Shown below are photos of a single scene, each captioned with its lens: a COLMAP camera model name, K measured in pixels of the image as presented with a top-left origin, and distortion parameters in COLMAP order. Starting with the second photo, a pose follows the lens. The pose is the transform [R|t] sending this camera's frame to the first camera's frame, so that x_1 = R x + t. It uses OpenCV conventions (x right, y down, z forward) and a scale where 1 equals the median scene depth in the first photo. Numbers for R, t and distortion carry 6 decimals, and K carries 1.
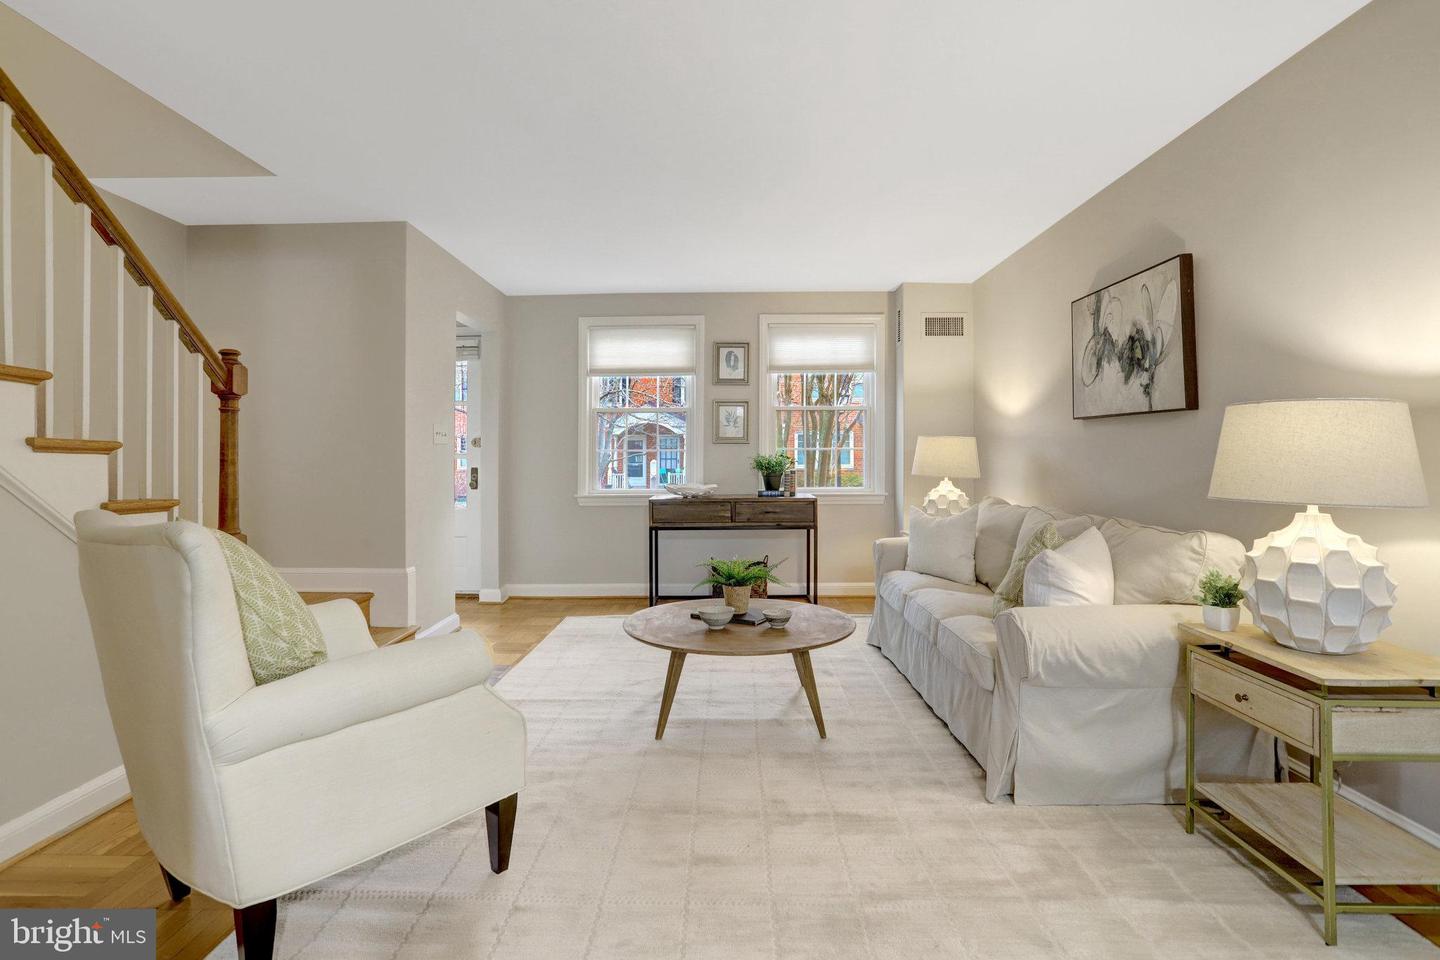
lens RADIAL K [[720.5, 0, 711.6], [0, 720.5, 460.2], [0, 0, 1]] dist [-0.040636, 0.027828]
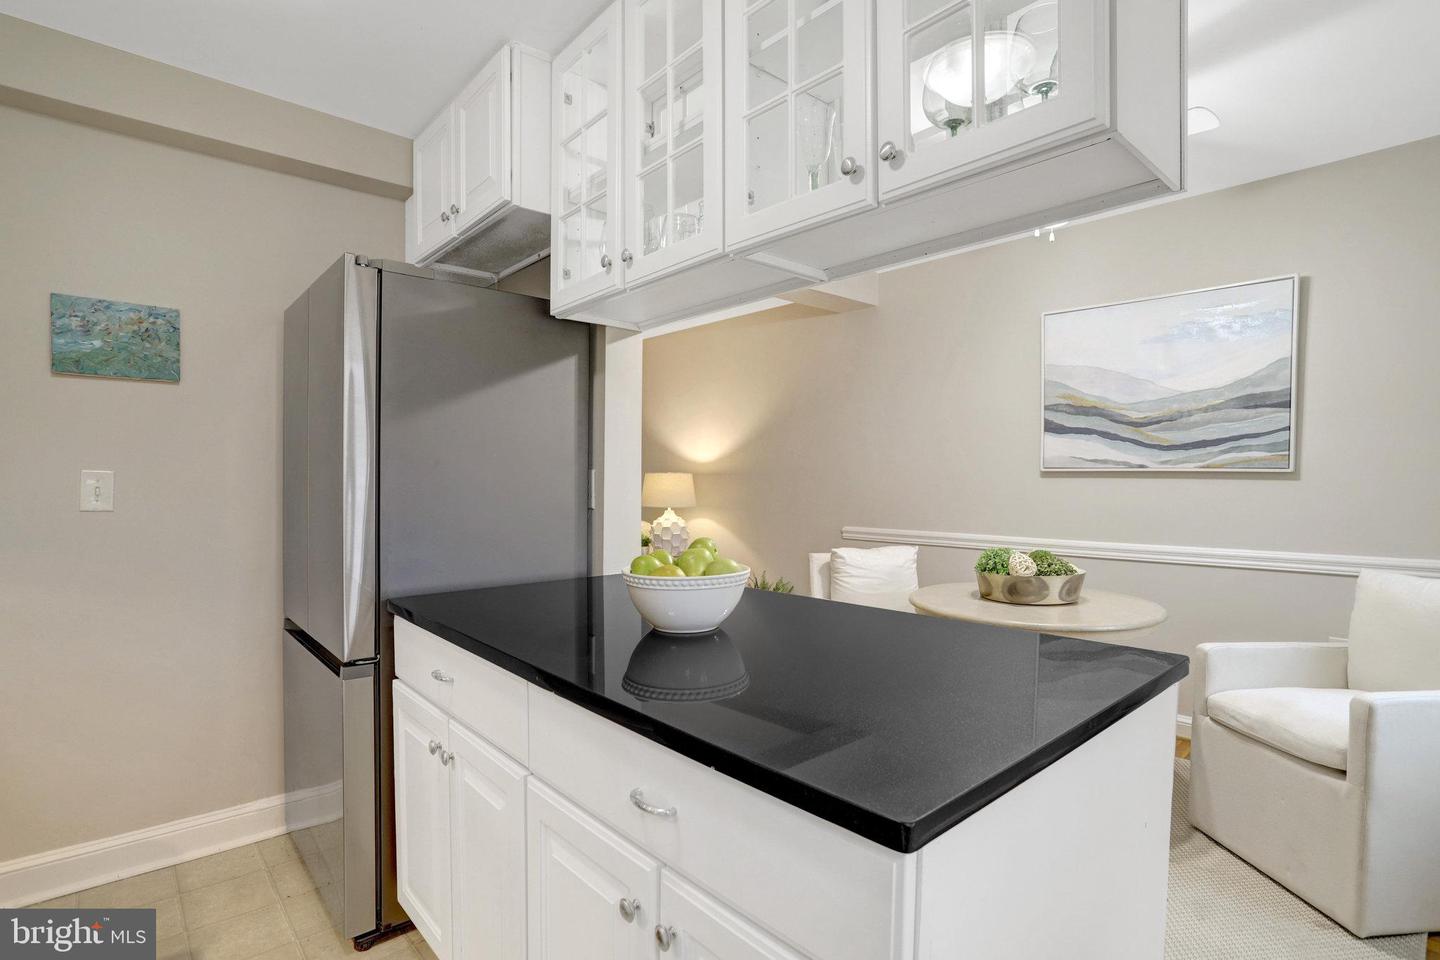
lens RADIAL K [[717.6, 0, 742.9], [0, 717.6, 497.8], [0, 0, 1]] dist [-0.040175, 0.024329]
pose [[0.723247, -0.021544, 0.690253, -0.572808], [0.004566, 0.999641, 0.026417, -0.032344], [-0.690574, -0.015954, 0.723086, -0.792504]]
